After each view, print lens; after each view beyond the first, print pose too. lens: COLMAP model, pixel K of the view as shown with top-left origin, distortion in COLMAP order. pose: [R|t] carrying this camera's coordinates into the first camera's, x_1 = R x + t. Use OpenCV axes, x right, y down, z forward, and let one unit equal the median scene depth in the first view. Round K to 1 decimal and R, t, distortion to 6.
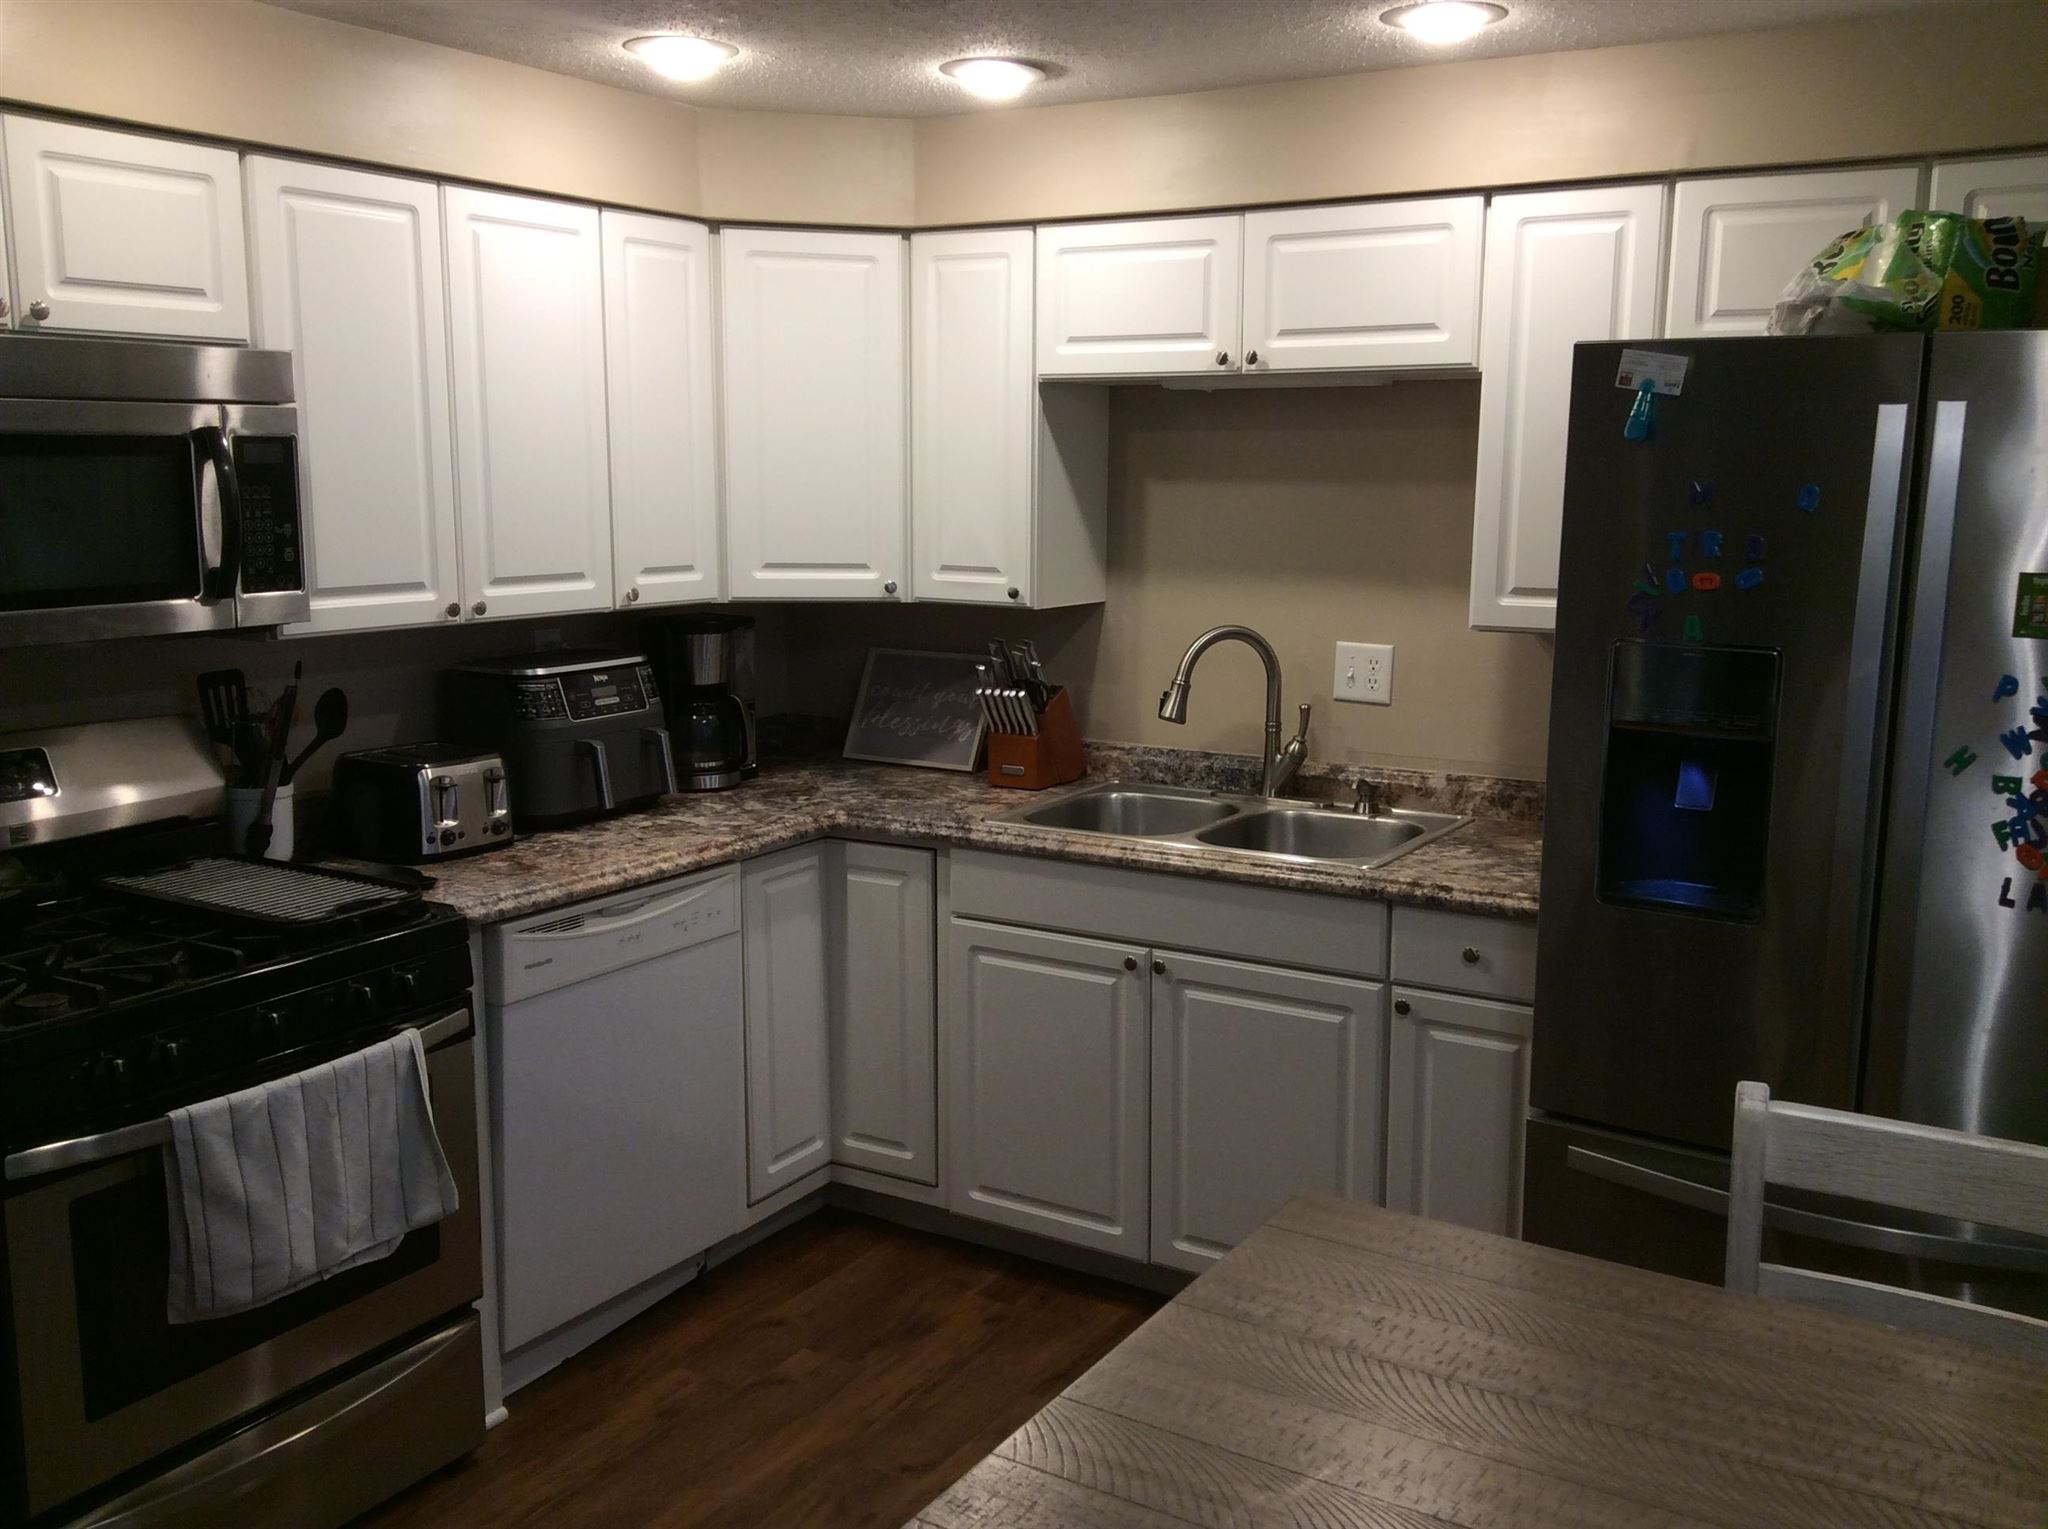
lens RADIAL K [[1833.1, 0, 1039.8], [0, 1833.1, 766.4], [0, 0, 1]] dist [0.001646, -0.003717]
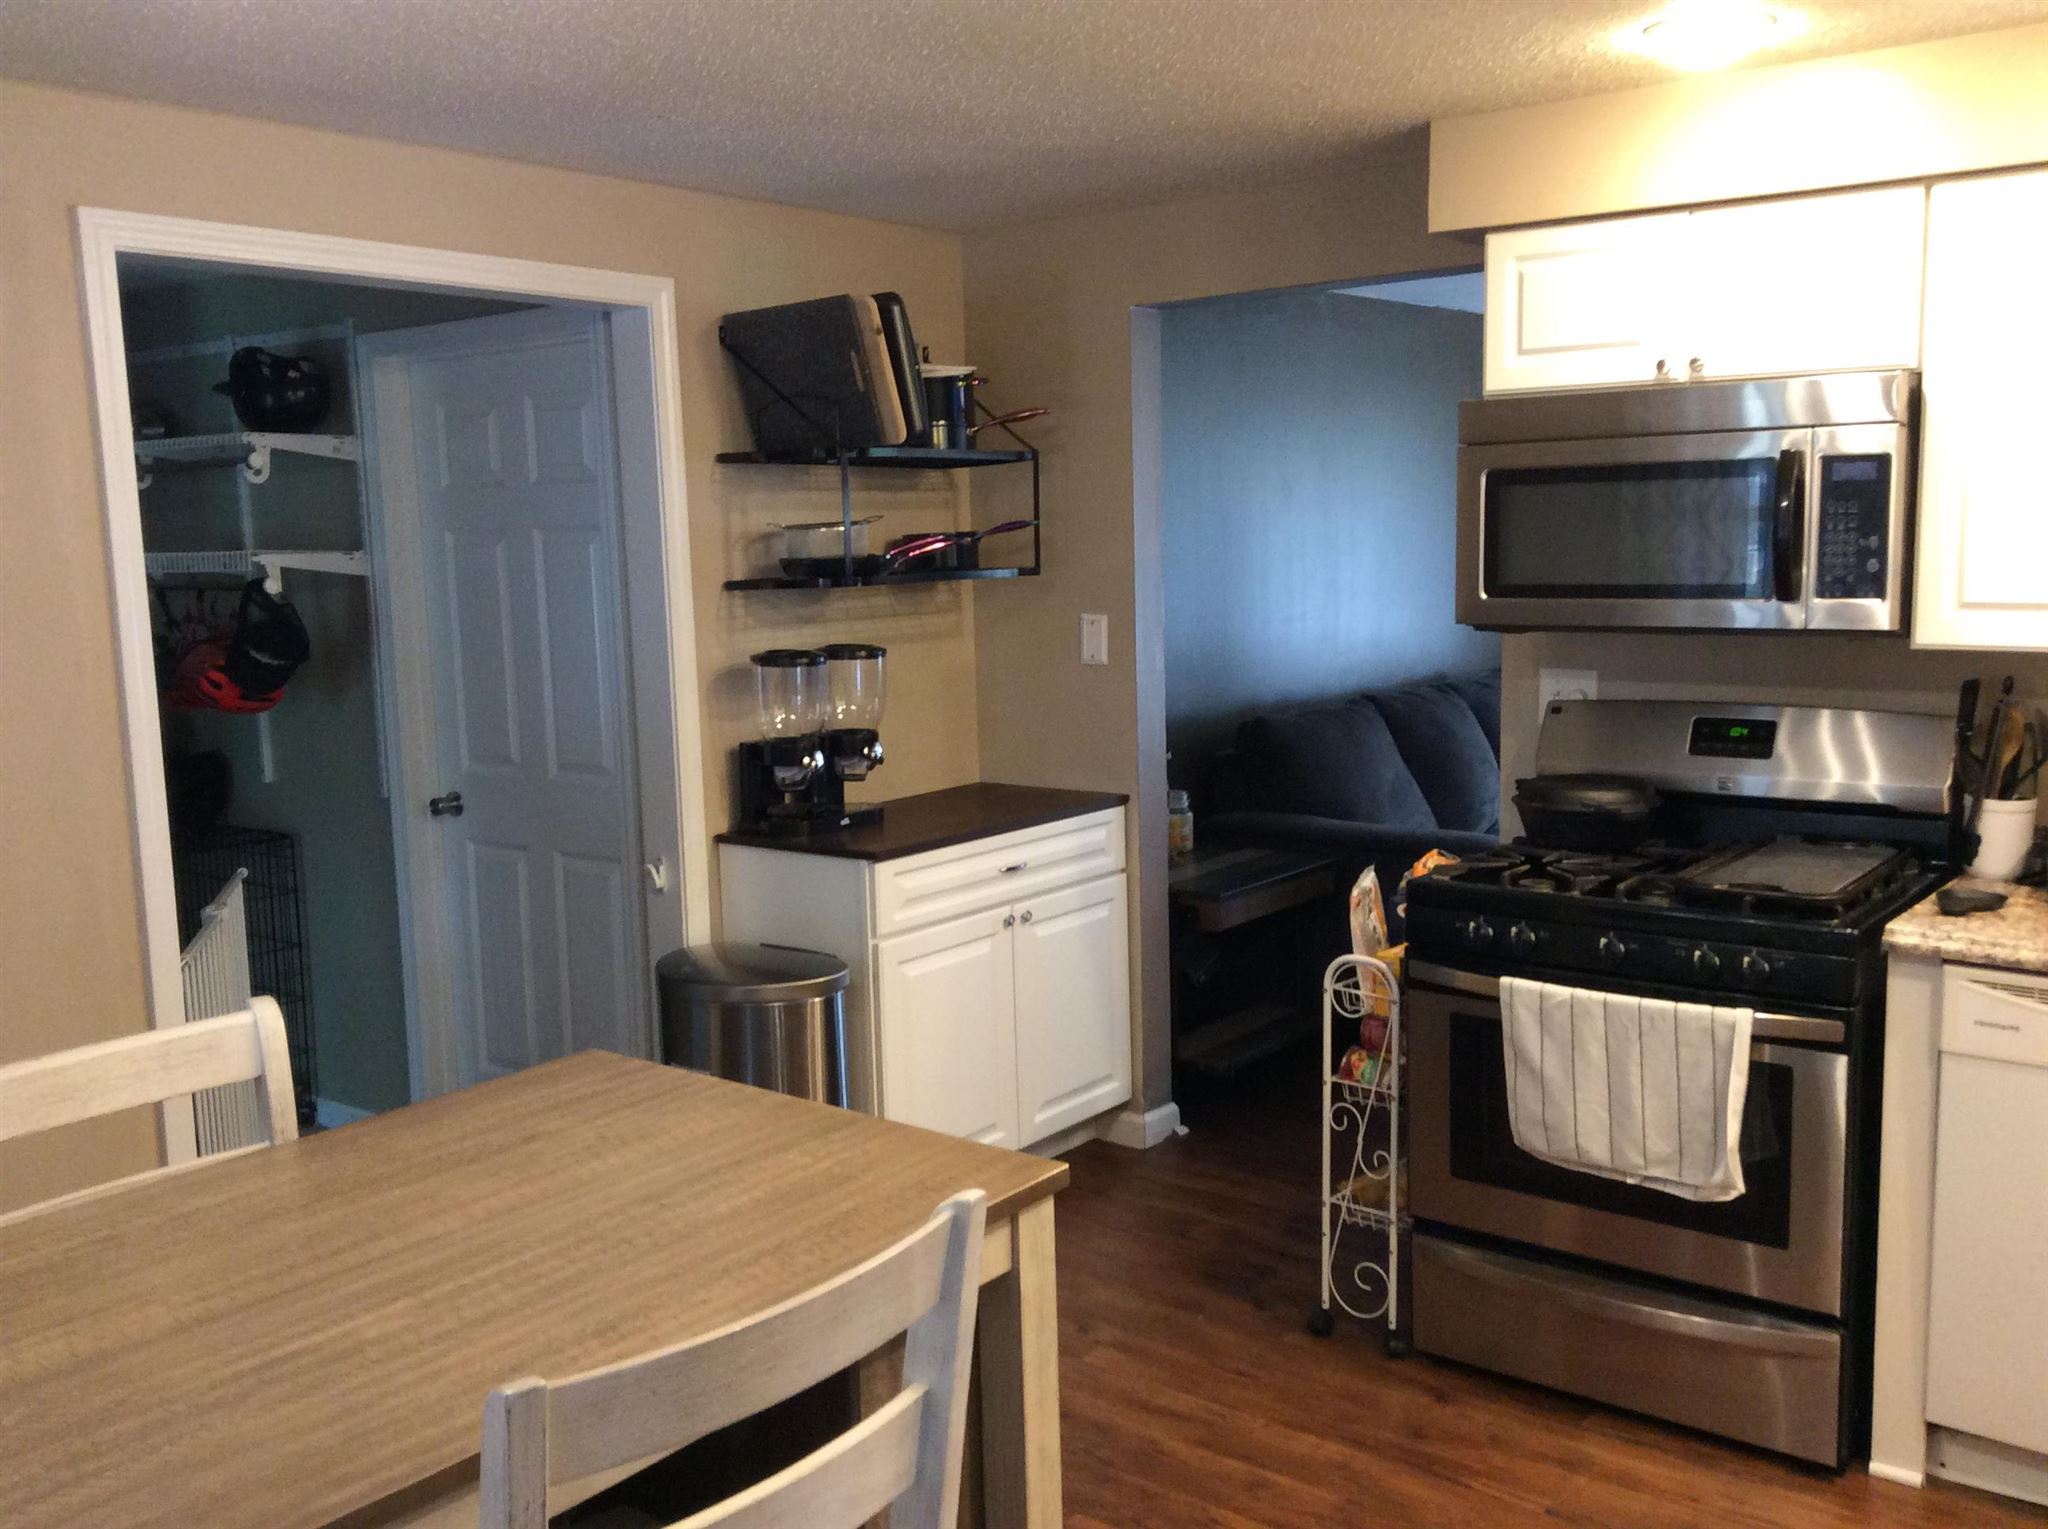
lens RADIAL K [[1833.1, 0, 1039.8], [0, 1833.1, 766.4], [0, 0, 1]] dist [0.001646, -0.003717]
pose [[-0.121711, 0.129078, -0.984137, 0.762460], [-0.144154, 0.978697, 0.146193, -0.094396], [0.982042, 0.159661, -0.100511, 0.704213]]
